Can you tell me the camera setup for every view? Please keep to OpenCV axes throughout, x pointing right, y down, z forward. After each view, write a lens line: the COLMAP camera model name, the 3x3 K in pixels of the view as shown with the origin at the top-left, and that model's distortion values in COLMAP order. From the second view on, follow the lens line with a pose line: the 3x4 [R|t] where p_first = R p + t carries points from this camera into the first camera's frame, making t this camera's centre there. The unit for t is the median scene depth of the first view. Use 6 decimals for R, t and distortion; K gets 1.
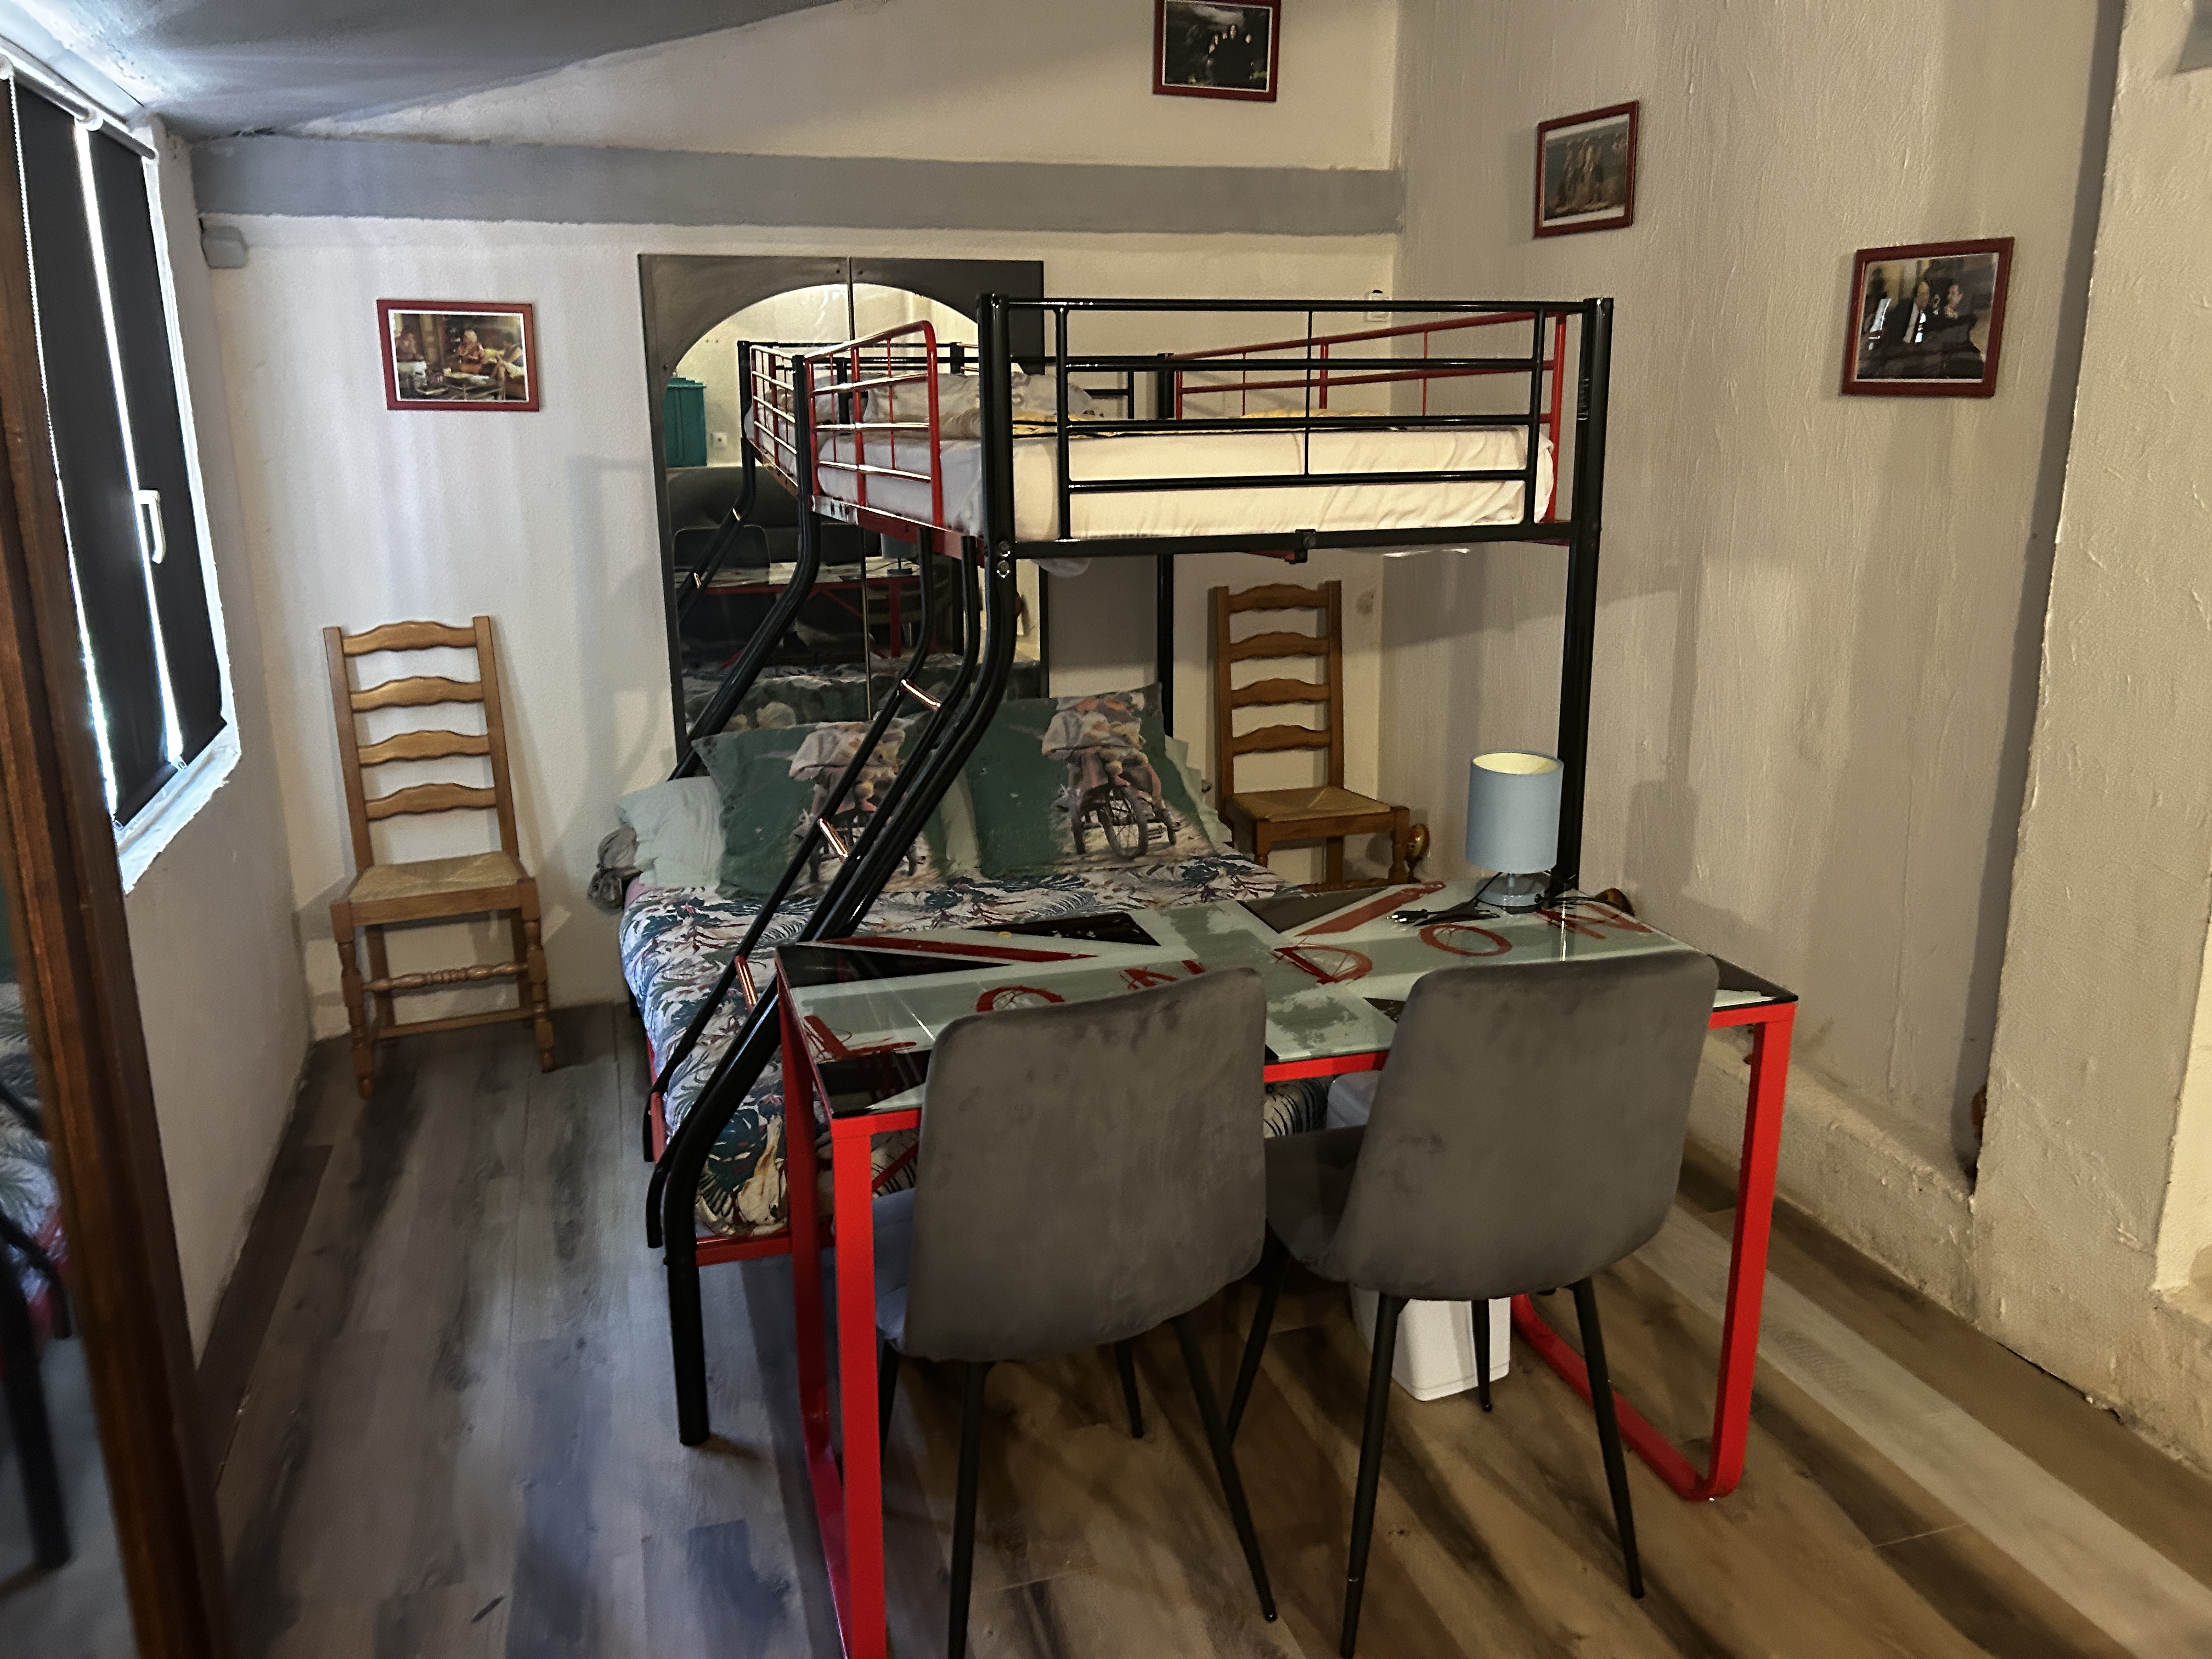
lens RADIAL K [[1680.4, 0, 1097.0], [0, 1680.4, 828.8], [0, 0, 1]] dist [0.070899, -0.076015]
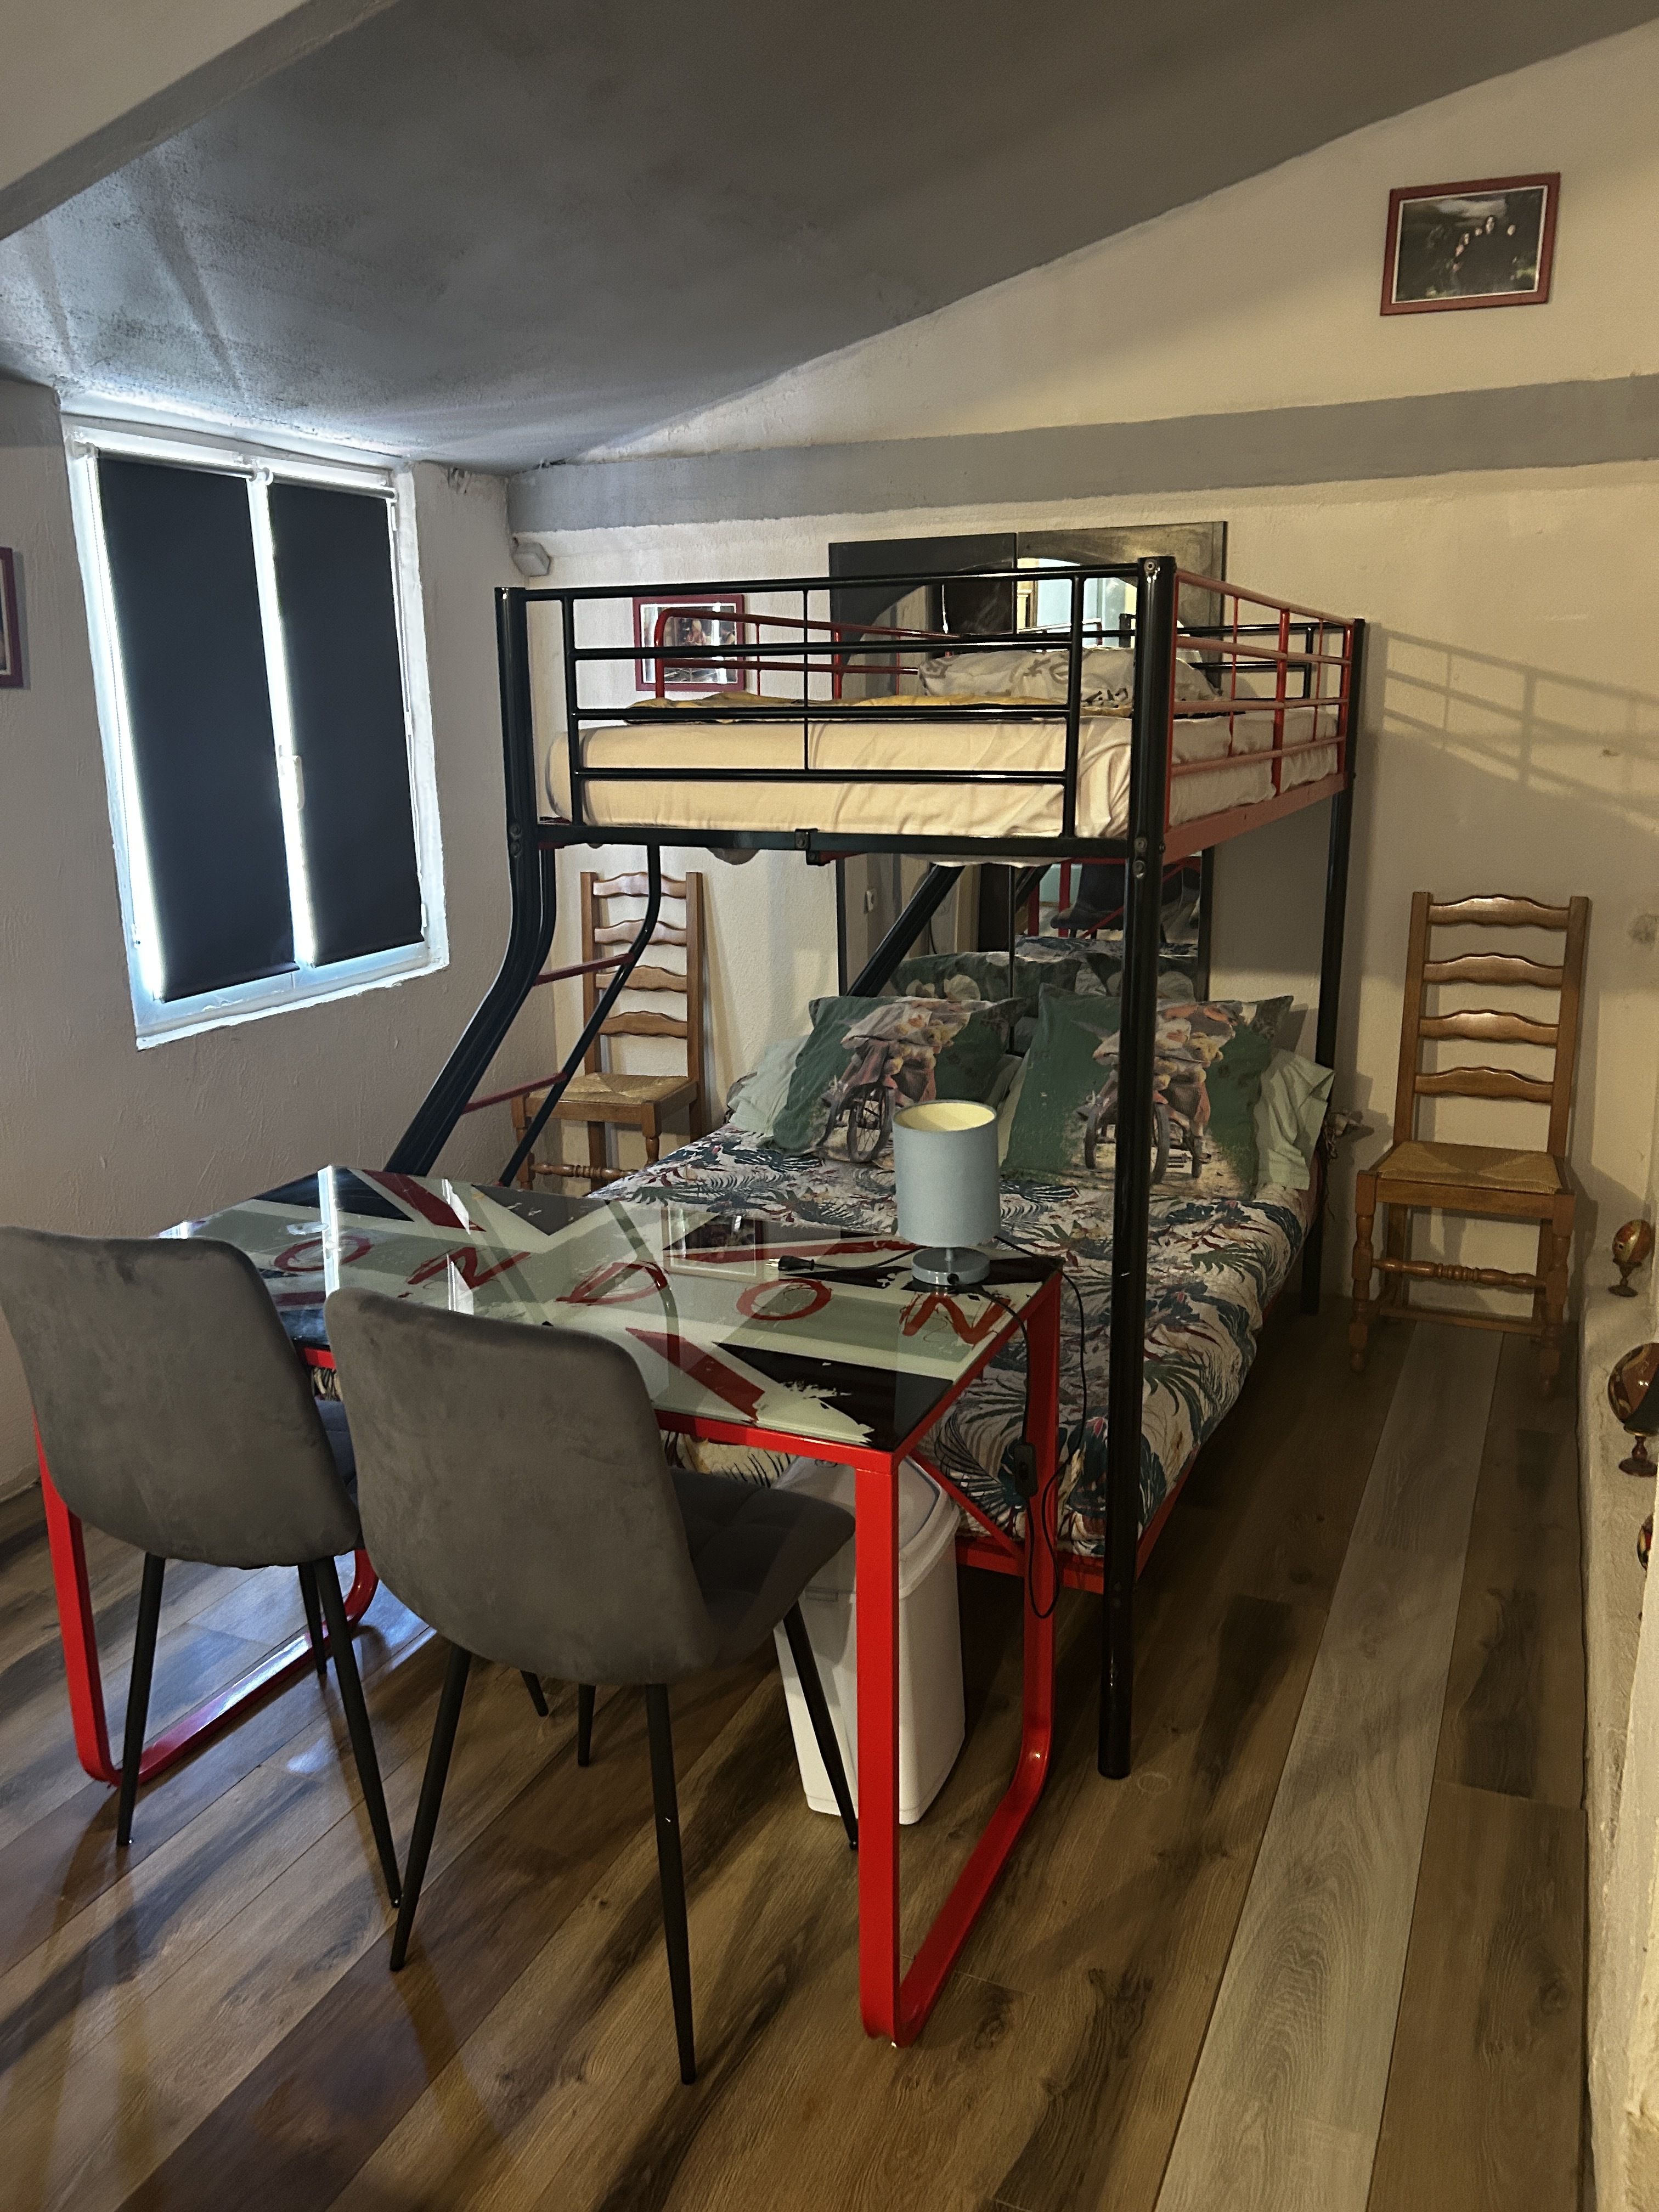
lens RADIAL K [[1680.4, 0, 823.7], [0, 1680.4, 1101.8], [0, 0, 1]] dist [0.070899, -0.076015]
pose [[0.756367, 0.155840, -0.635313, 0.480848], [-0.151540, 0.986531, 0.061578, -0.058169], [0.636353, 0.049699, 0.769796, 0.201626]]
